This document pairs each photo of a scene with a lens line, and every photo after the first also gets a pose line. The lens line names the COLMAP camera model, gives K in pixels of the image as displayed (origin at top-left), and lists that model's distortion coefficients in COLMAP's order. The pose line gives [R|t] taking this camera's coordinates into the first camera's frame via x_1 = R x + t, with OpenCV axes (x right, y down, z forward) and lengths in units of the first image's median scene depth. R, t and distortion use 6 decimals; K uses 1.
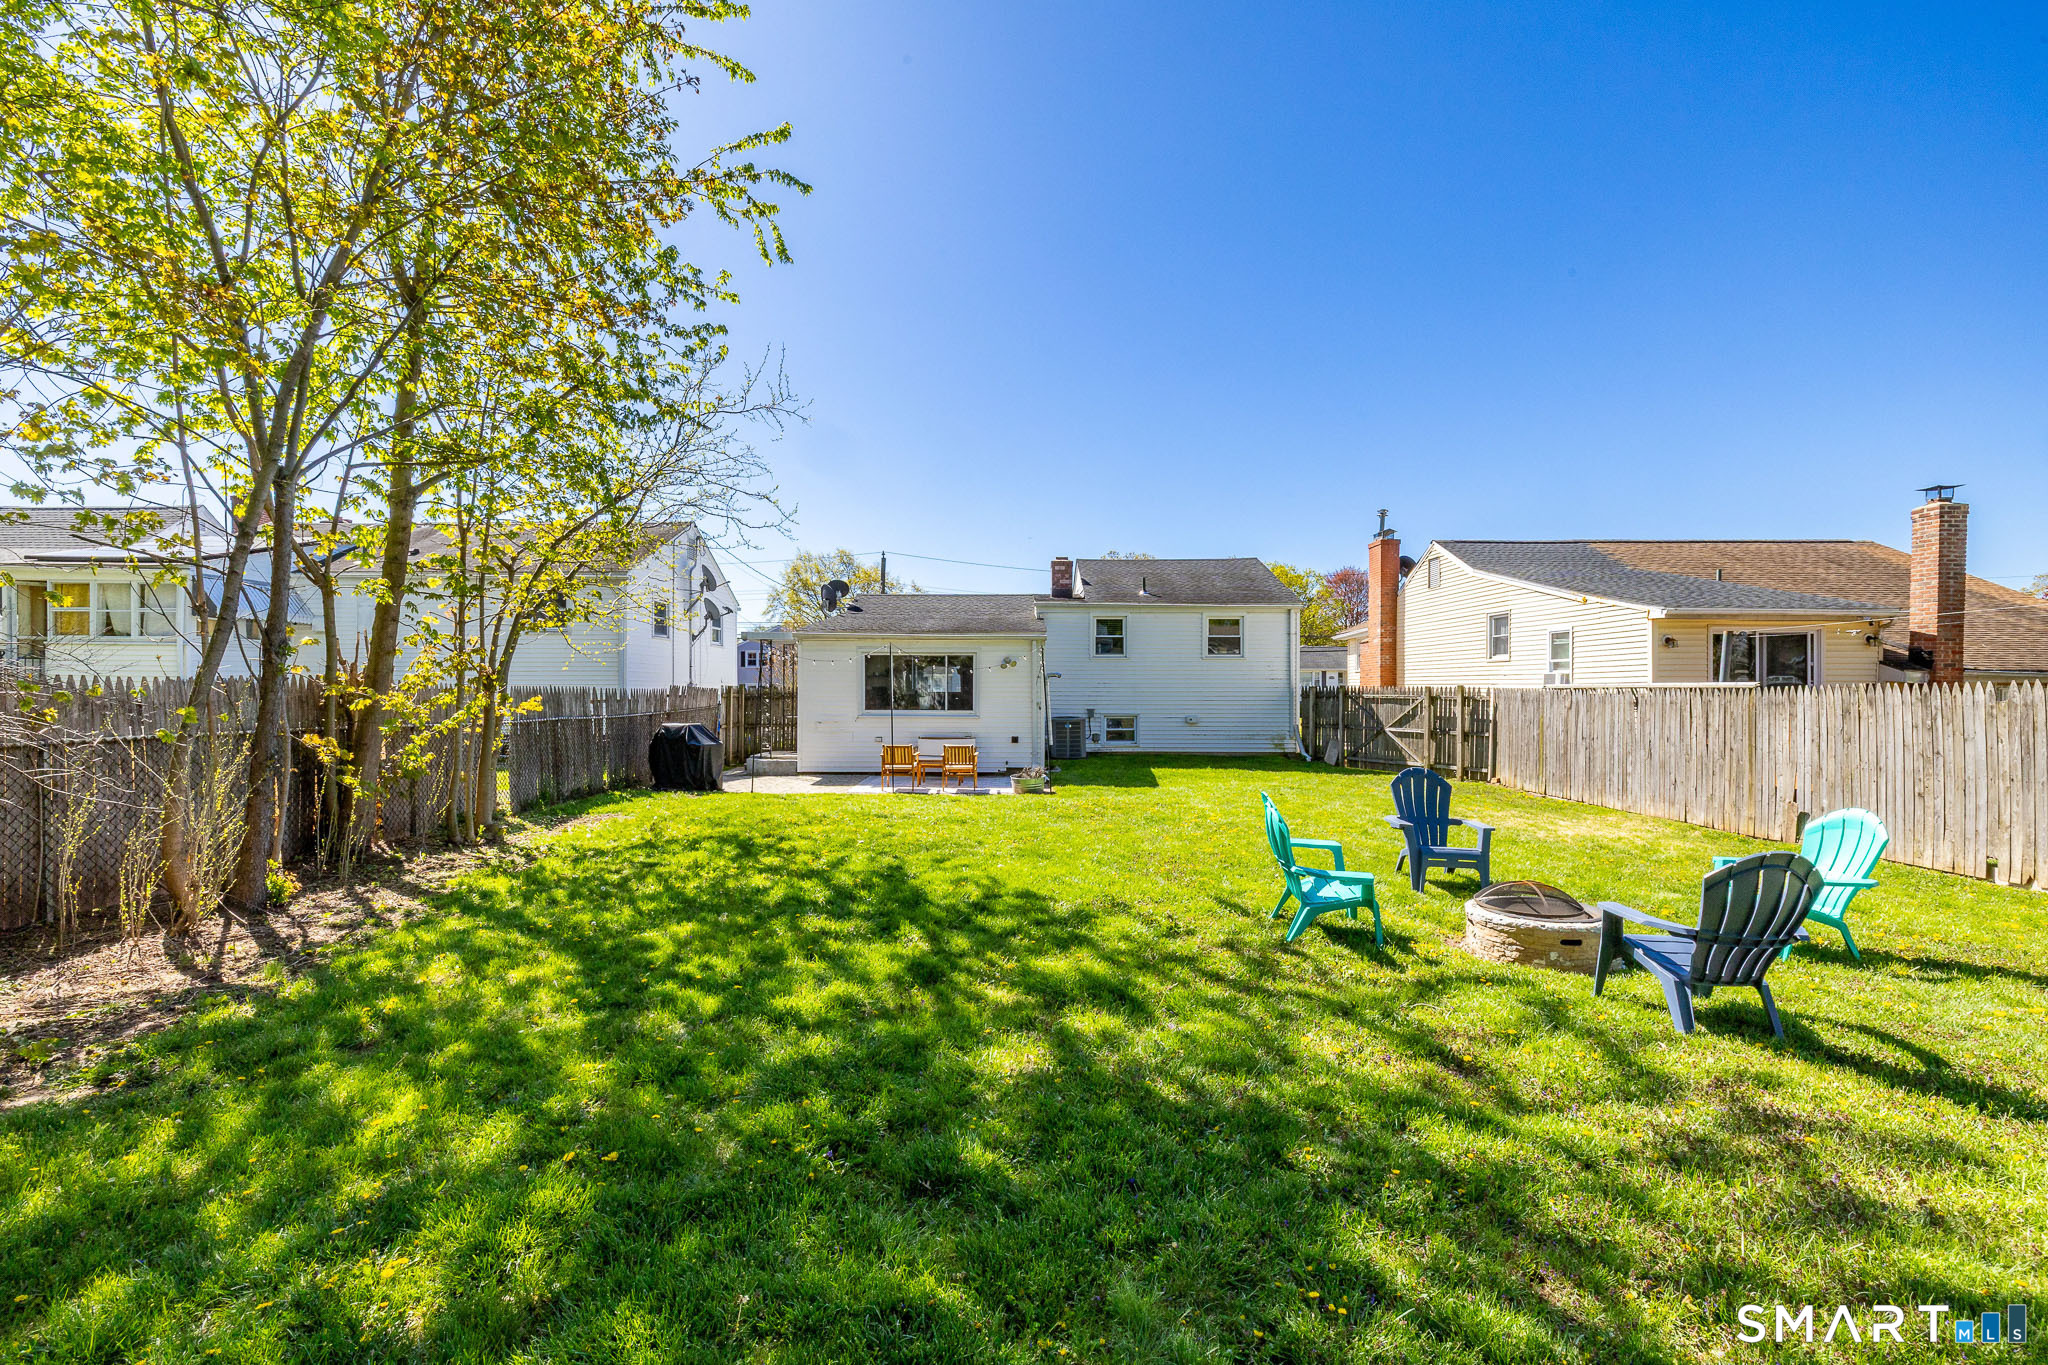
lens RADIAL K [[855.0, 0, 1020.4], [0, 855.0, 690.3], [0, 0, 1]] dist [0.004291, 0.000610]
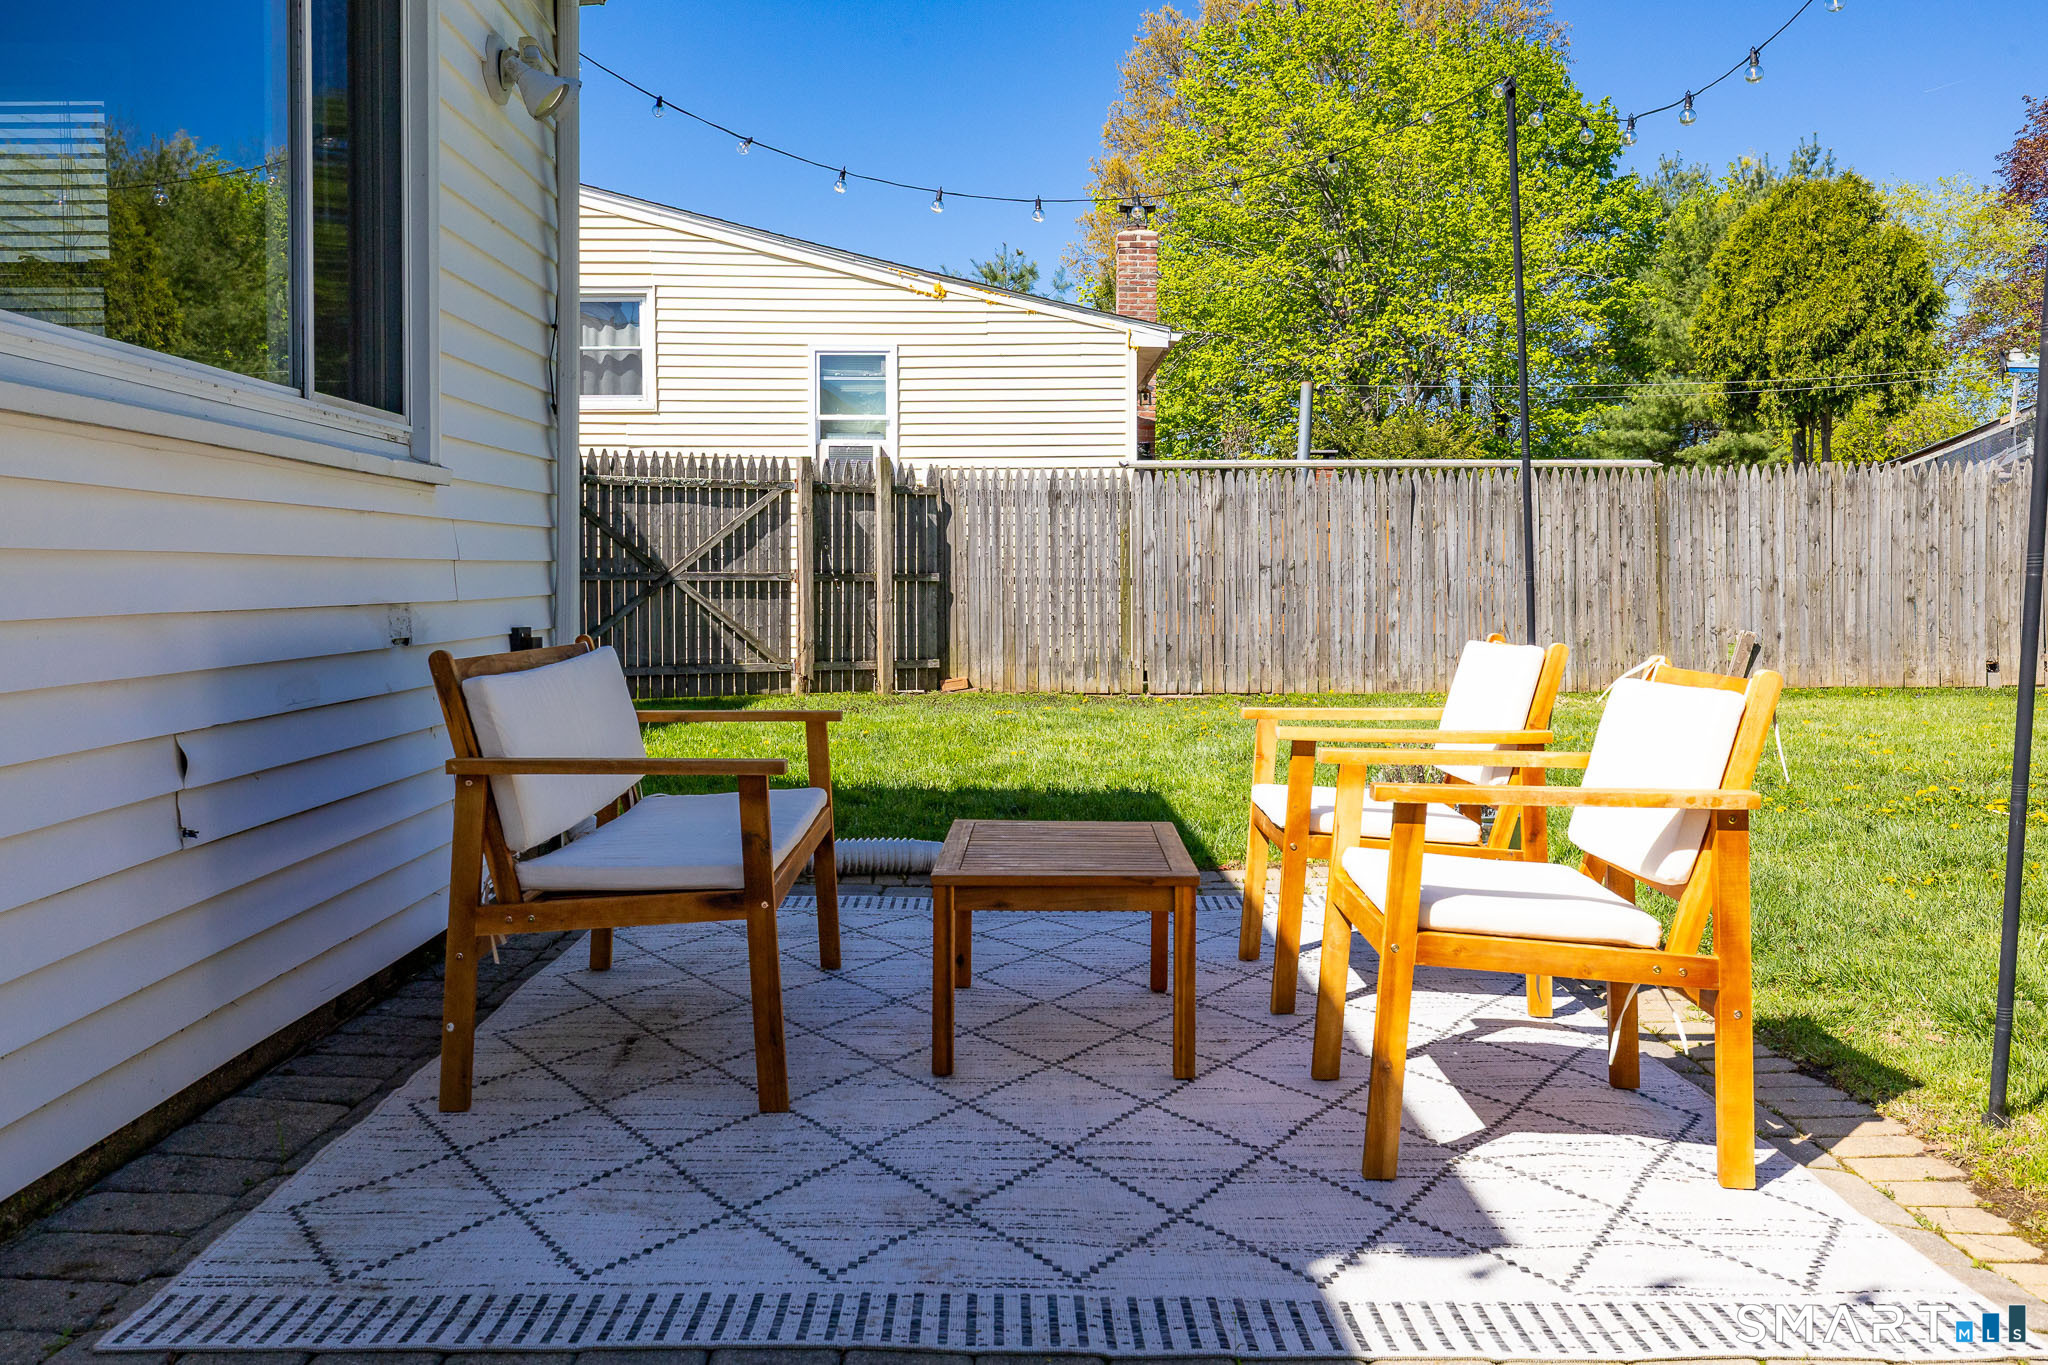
lens RADIAL K [[1741.7, 0, 1012.7], [0, 1741.7, 668.6], [0, 0, 1]] dist [-0.007104, 0.014506]
pose [[0.027015, -0.059535, 0.997861, -0.302606], [-0.000411, 0.998224, 0.059568, 0.043331], [-0.999635, -0.002019, 0.026942, 0.879953]]
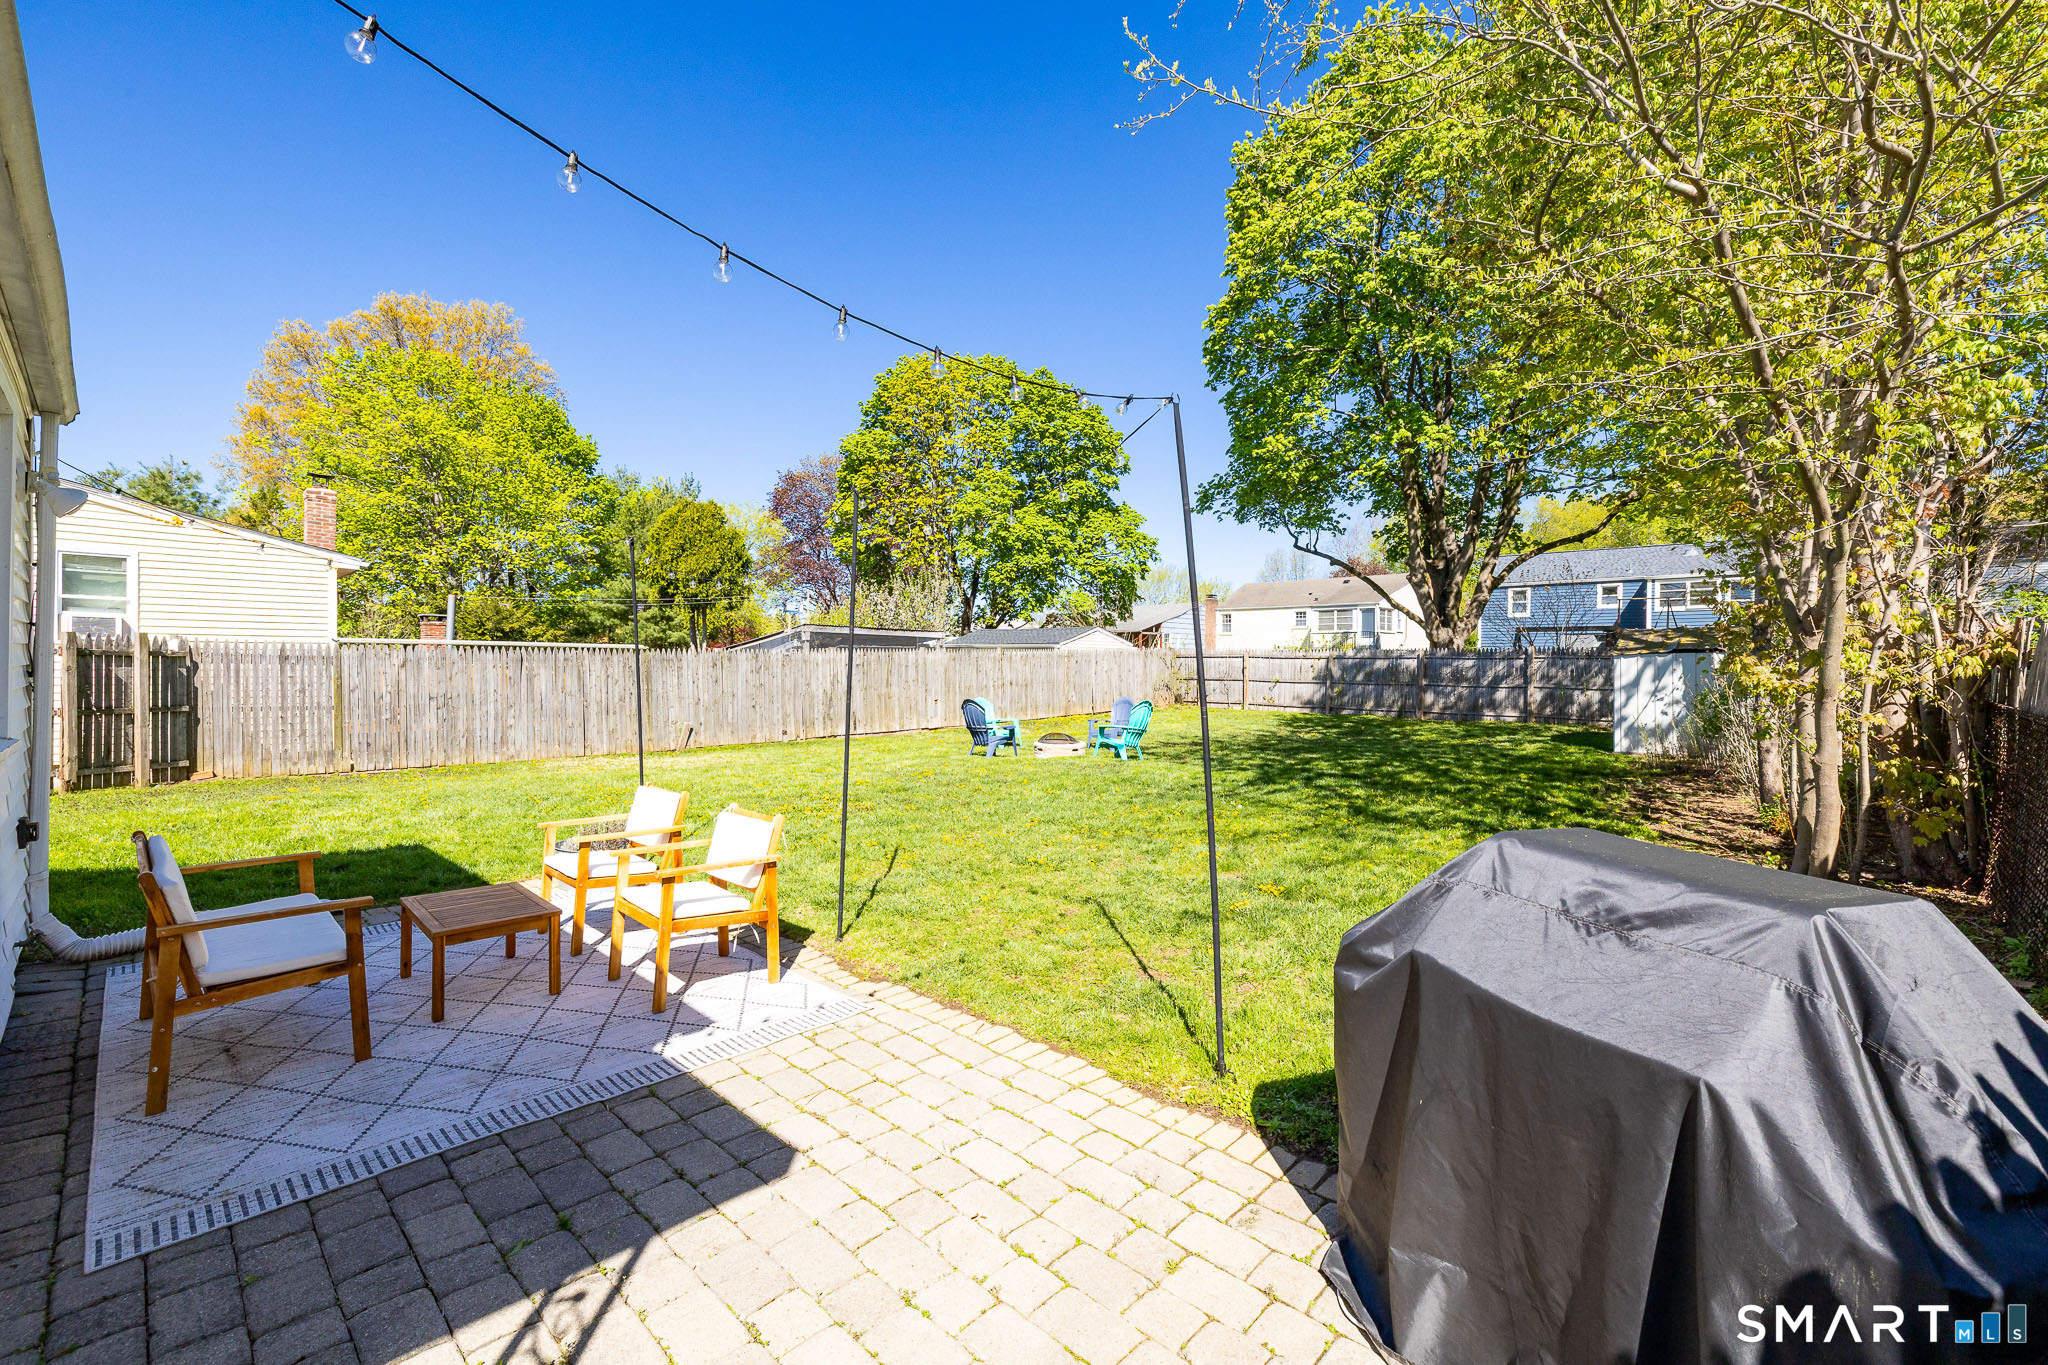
lens RADIAL K [[851.7, 0, 1022.9], [0, 851.7, 669.9], [0, 0, 1]] dist [-0.002319, -0.001313]
pose [[-0.704110, -0.015306, 0.709926, -0.367462], [-0.014029, 0.999872, 0.007643, 0.007369], [-0.709953, -0.004578, -0.704234, 0.940377]]
